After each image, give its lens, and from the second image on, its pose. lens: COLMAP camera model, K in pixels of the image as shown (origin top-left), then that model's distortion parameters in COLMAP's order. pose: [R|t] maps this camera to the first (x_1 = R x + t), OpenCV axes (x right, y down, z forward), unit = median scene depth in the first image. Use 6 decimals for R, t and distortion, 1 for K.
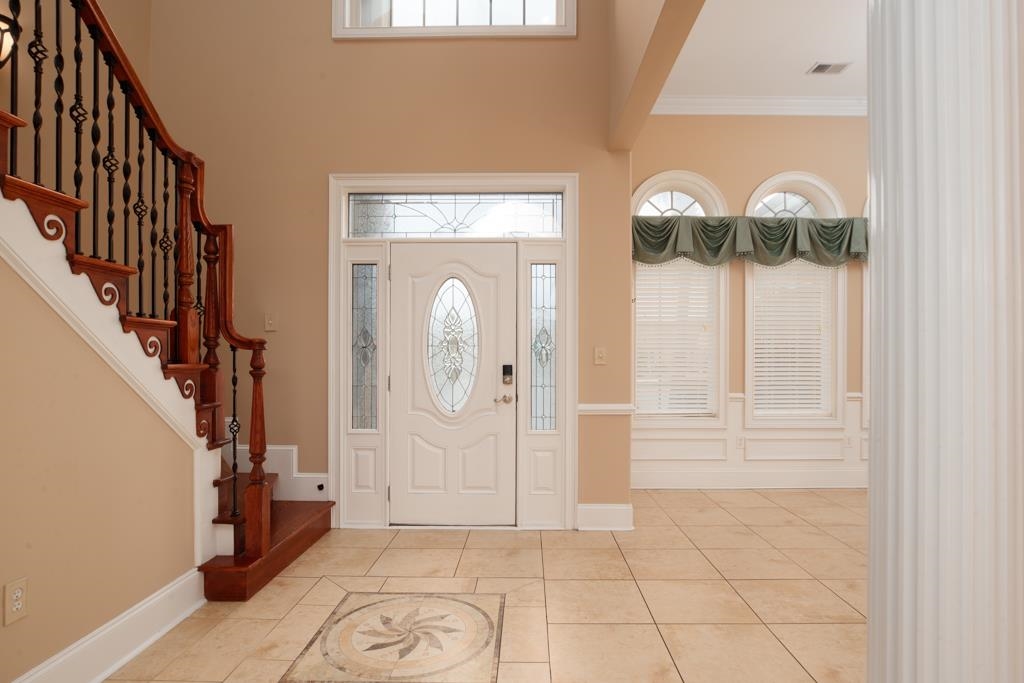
lens RADIAL K [[558.8, 0, 520.6], [0, 558.8, 358.0], [0, 0, 1]] dist [-0.028548, 0.000086]
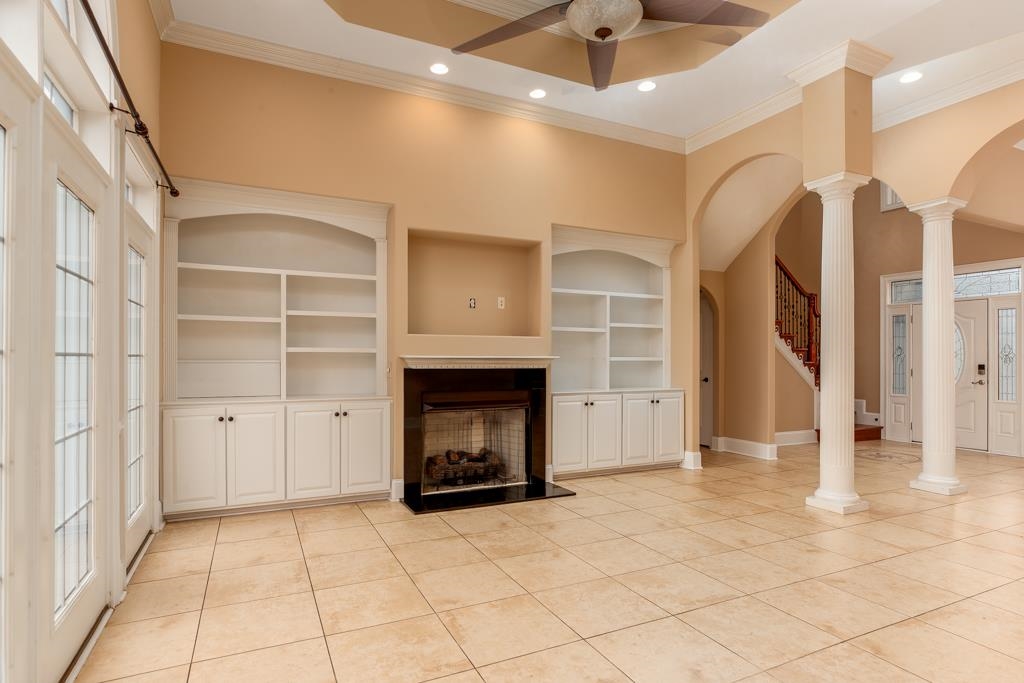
lens RADIAL K [[535.1, 0, 508.4], [0, 535.1, 357.4], [0, 0, 1]] dist [-0.013643, 0.001076]
pose [[0.442997, -0.001270, -0.896522, 0.866219], [-0.003289, 0.999990, -0.003041, -0.000122], [0.896517, 0.004296, 0.442988, -1.211812]]
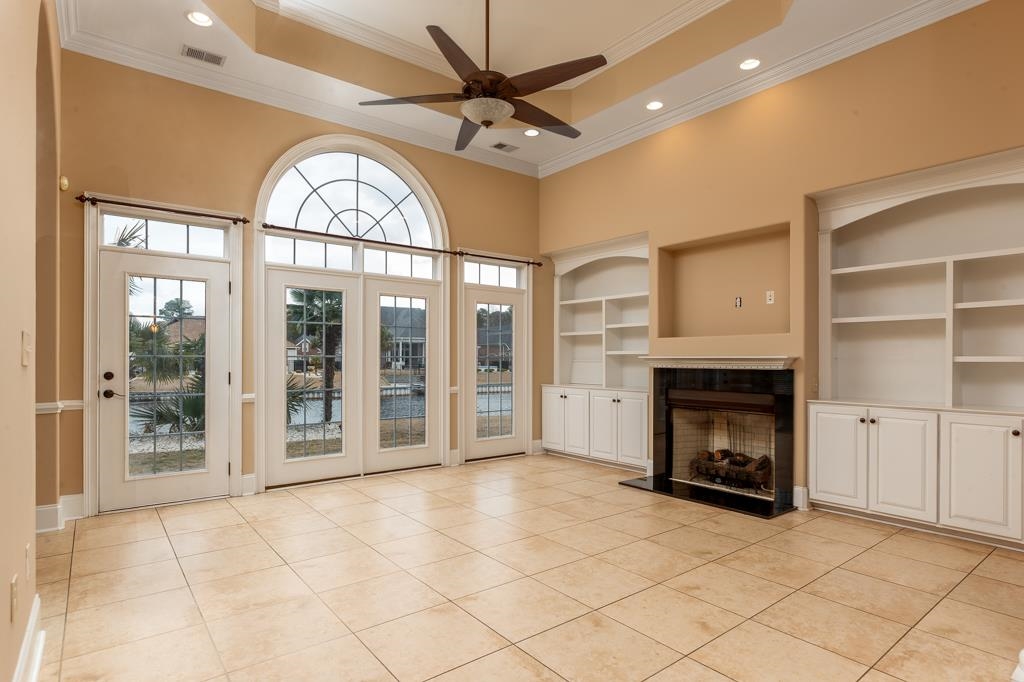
lens RADIAL K [[540.3, 0, 514.1], [0, 540.3, 360.0], [0, 0, 1]] dist [-0.003163, -0.000104]
pose [[-0.776970, -0.000122, -0.629538, 0.877475], [-0.001886, 0.999996, 0.002135, -0.000165], [0.629535, 0.002846, -0.776967, -0.056860]]
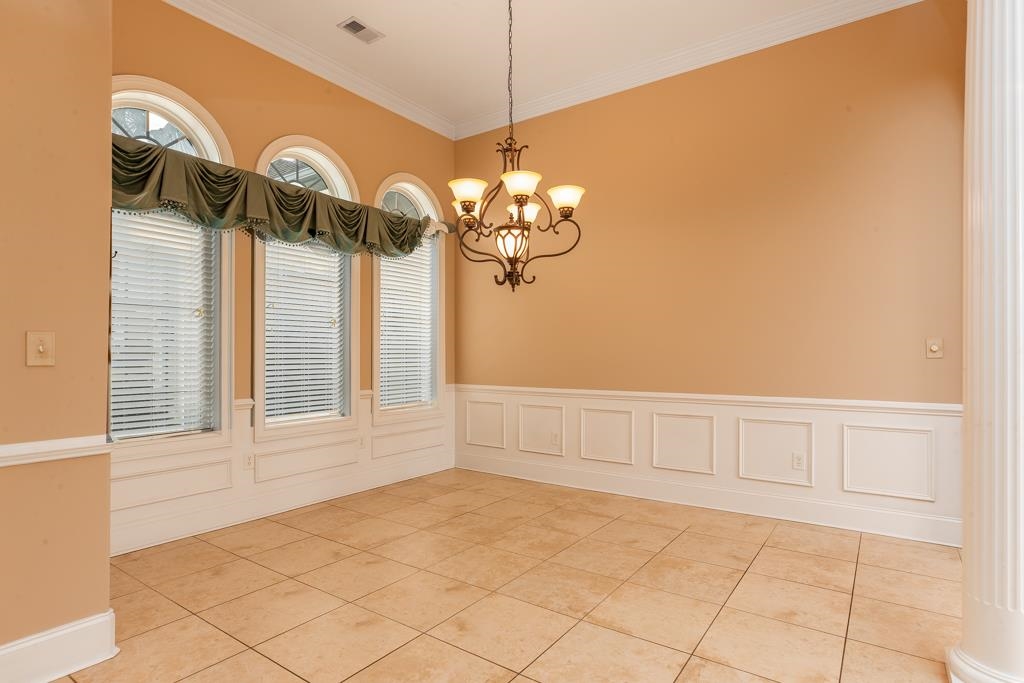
lens RADIAL K [[537.0, 0, 507.7], [0, 537.0, 349.5], [0, 0, 1]] dist [-0.003708, -0.000006]
pose [[0.570883, 0.005274, 0.821014, -0.022485], [-0.000404, 0.999981, -0.006143, -0.001238], [-0.821031, 0.003175, 0.570875, 0.347859]]
